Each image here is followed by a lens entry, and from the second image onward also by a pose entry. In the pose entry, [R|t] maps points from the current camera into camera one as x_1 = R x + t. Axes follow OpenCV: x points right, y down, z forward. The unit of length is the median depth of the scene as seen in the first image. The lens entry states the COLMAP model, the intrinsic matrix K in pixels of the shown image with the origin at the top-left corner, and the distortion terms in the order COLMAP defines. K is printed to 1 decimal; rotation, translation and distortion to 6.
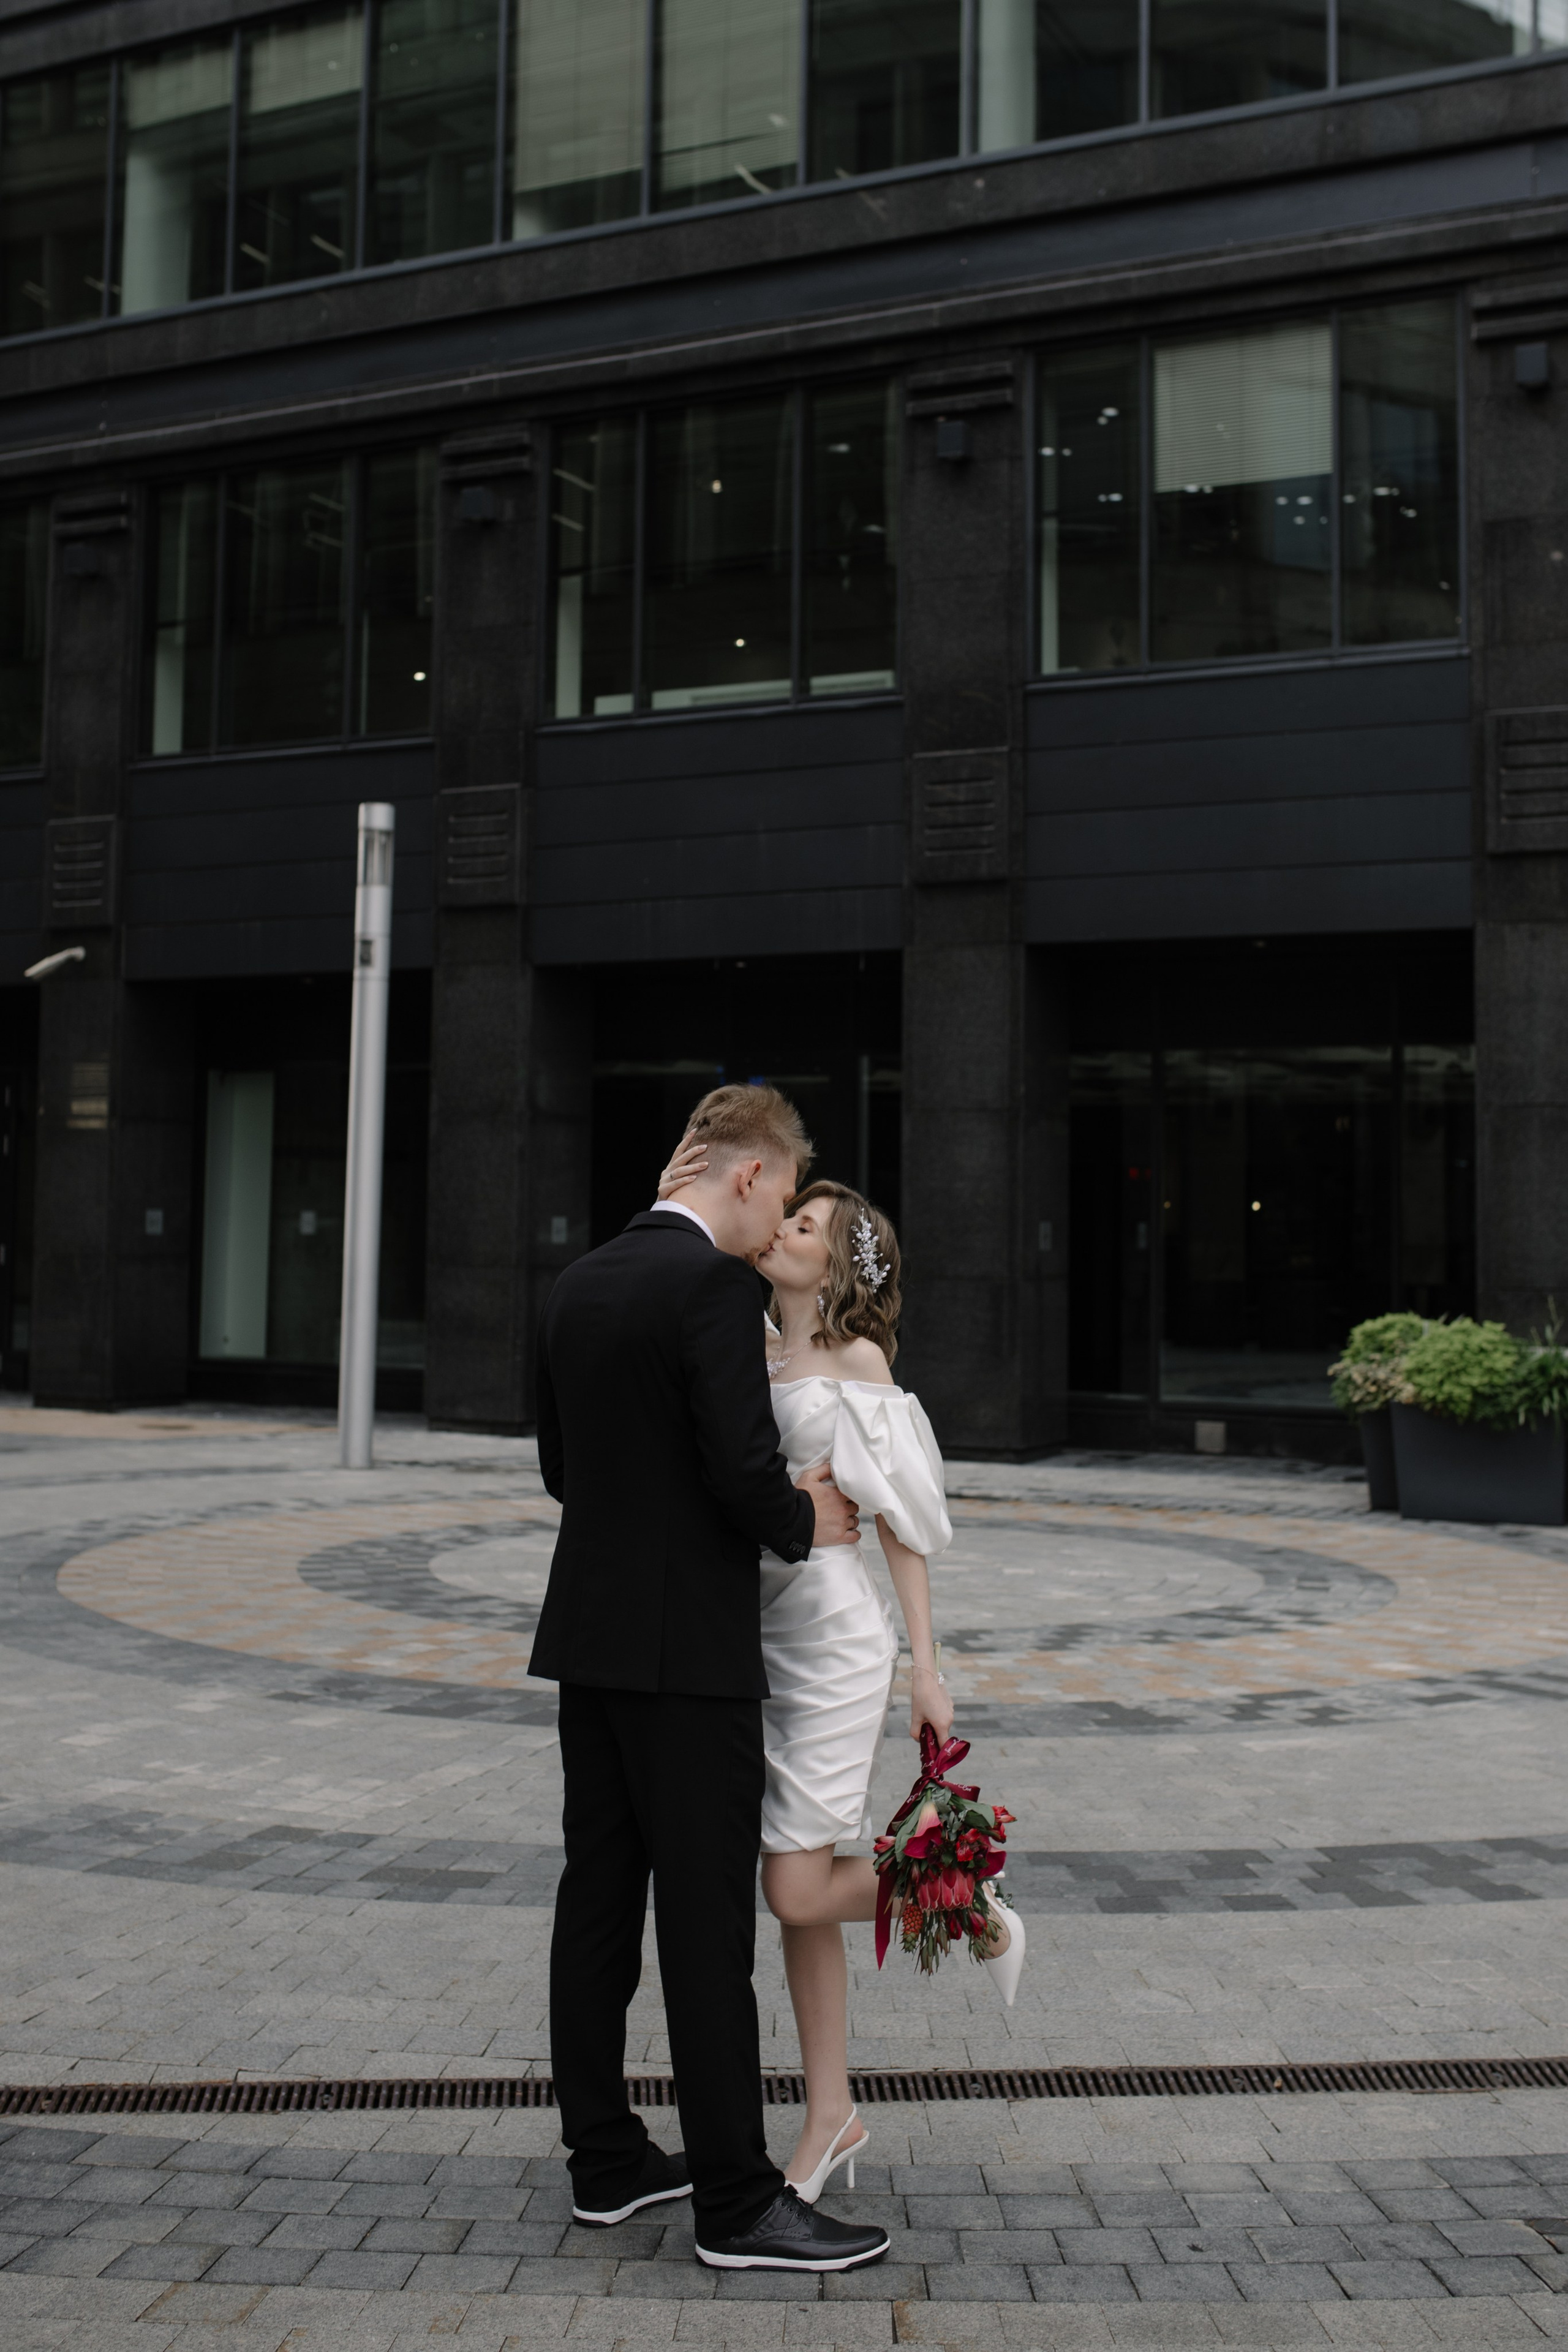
lens RADIAL K [[2808.5, 0, 784.0], [0, 2808.5, 1176.0], [0, 0, 1]] dist [0.012133, -0.643009]
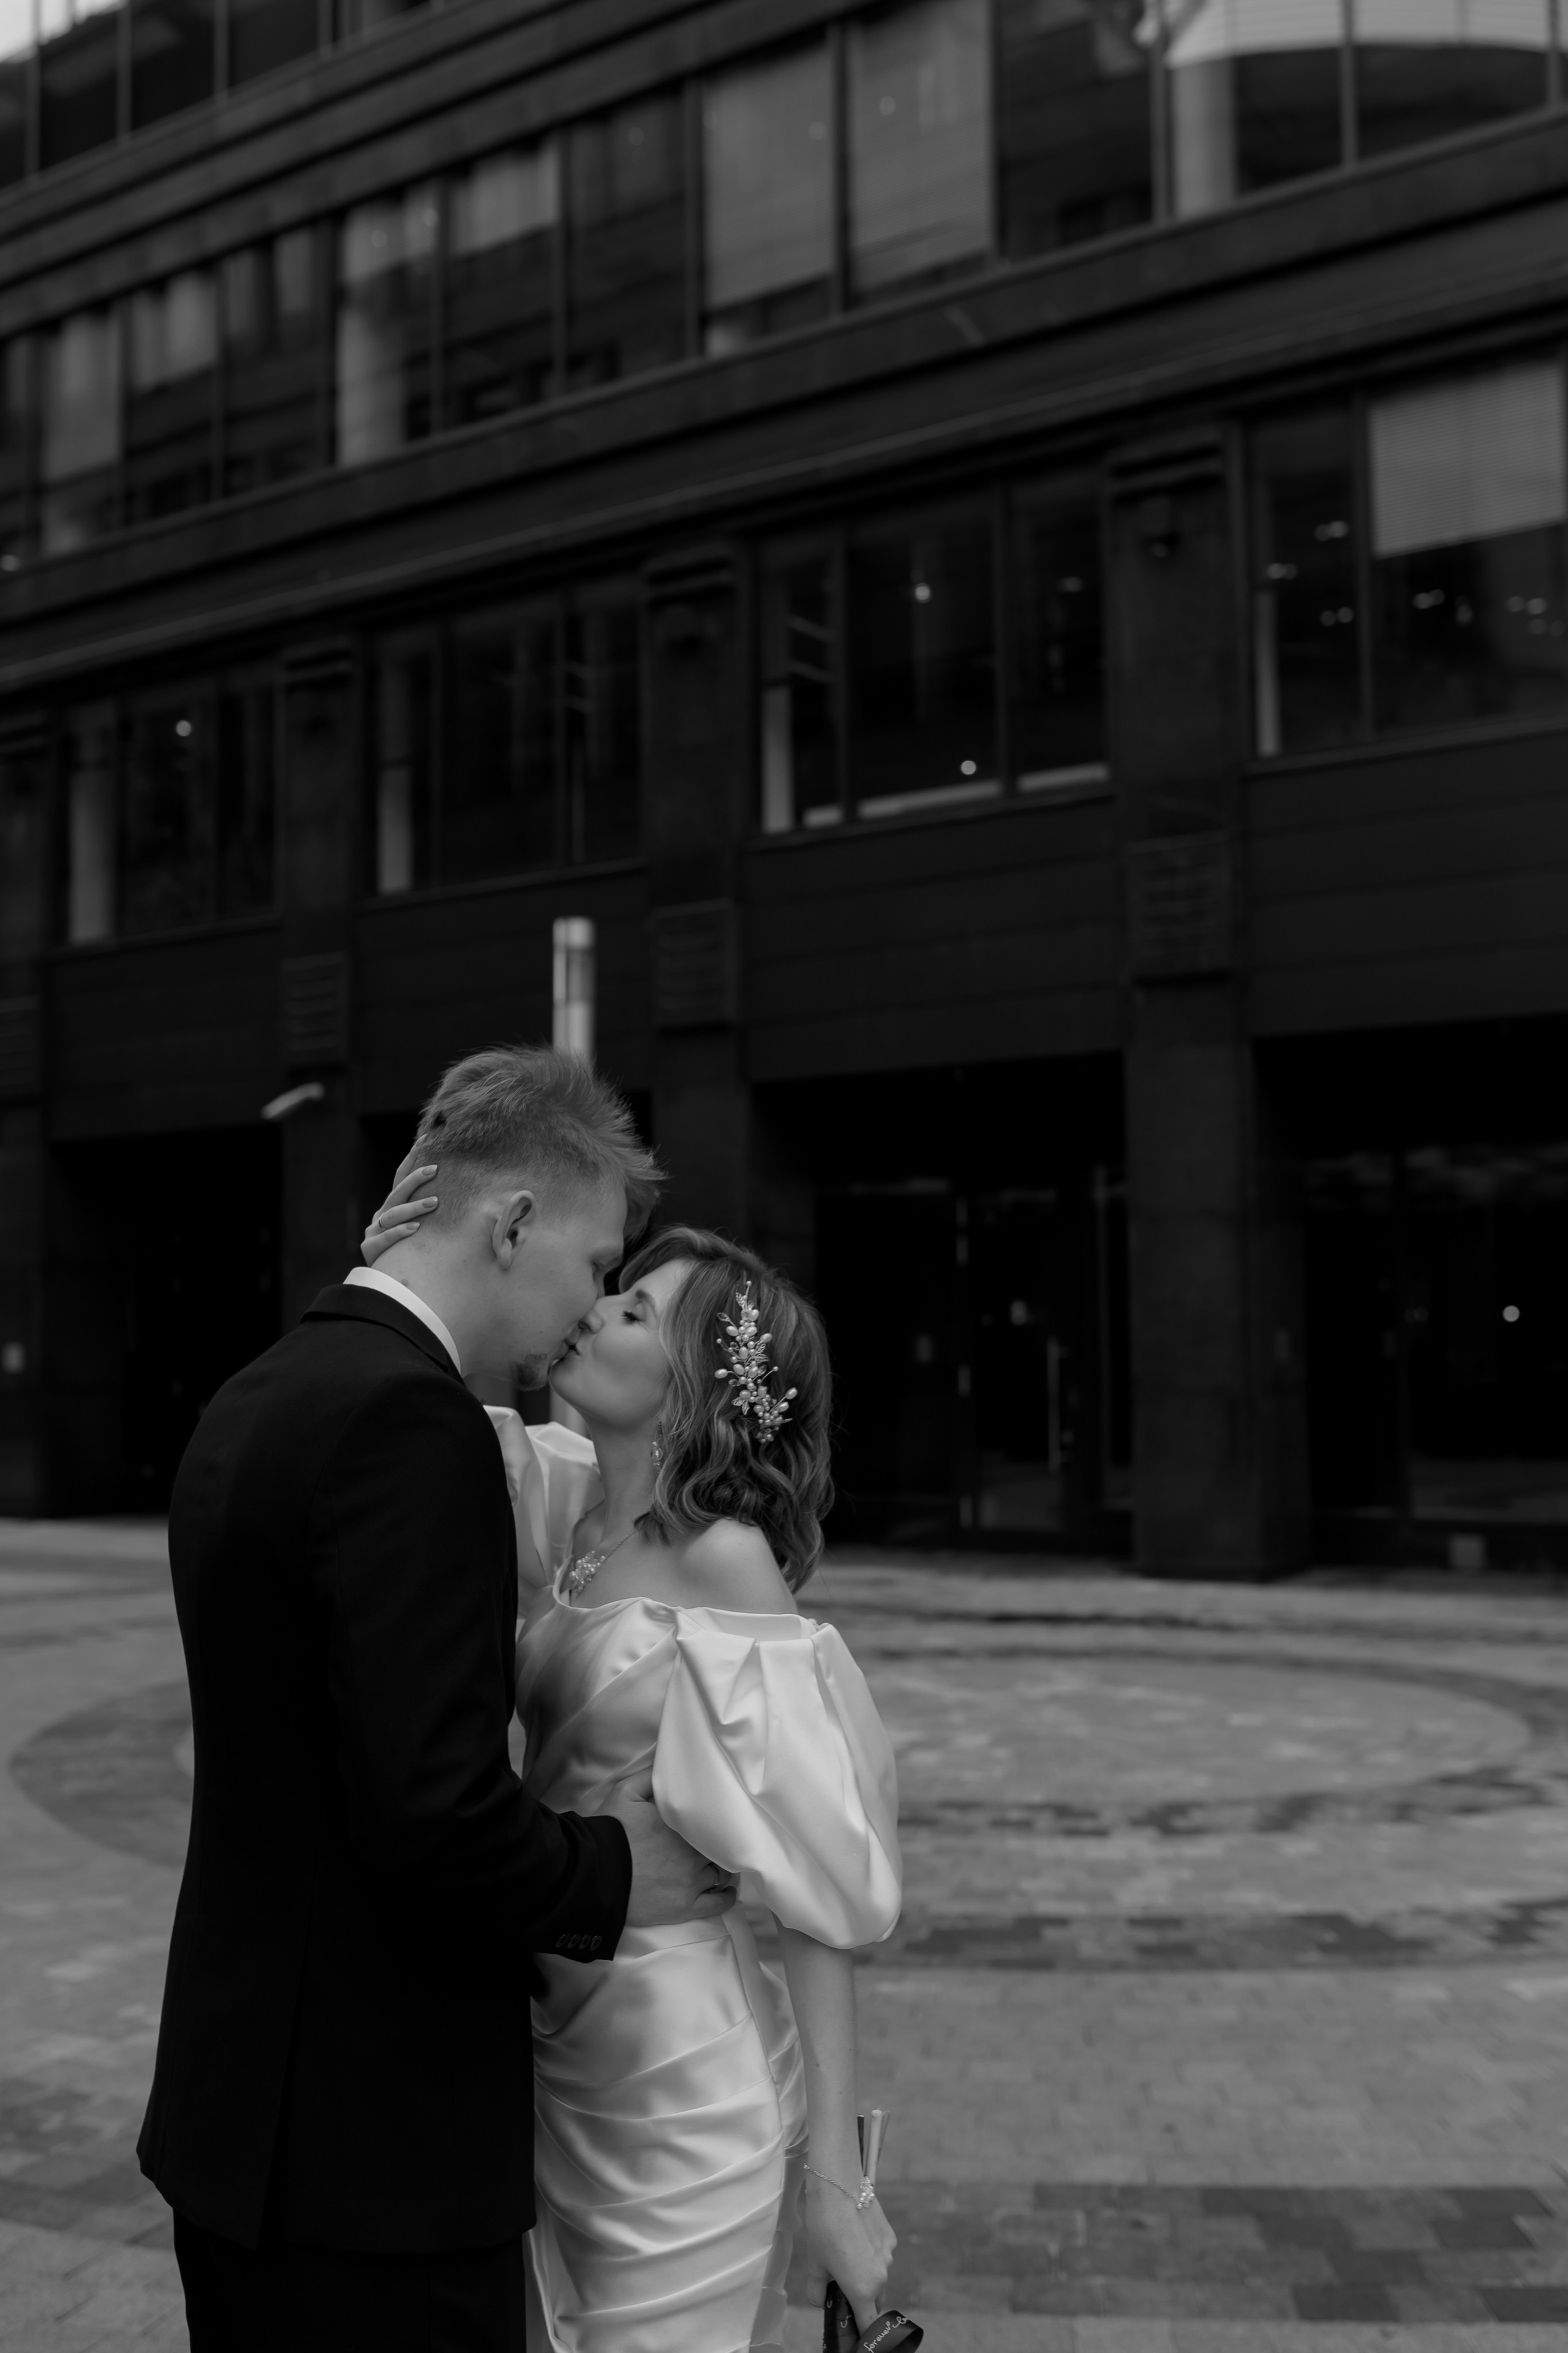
lens RADIAL K [[2593.9, 0, 682.9], [0, 2593.9, 1254.7], [0, 0, 1]] dist [-0.058926, 0.020306]
pose [[0.989304, -0.028361, -0.143088, 0.029014], [0.025697, 0.999461, -0.020429, 0.005640], [0.143590, 0.016534, 0.989499, 0.167217]]
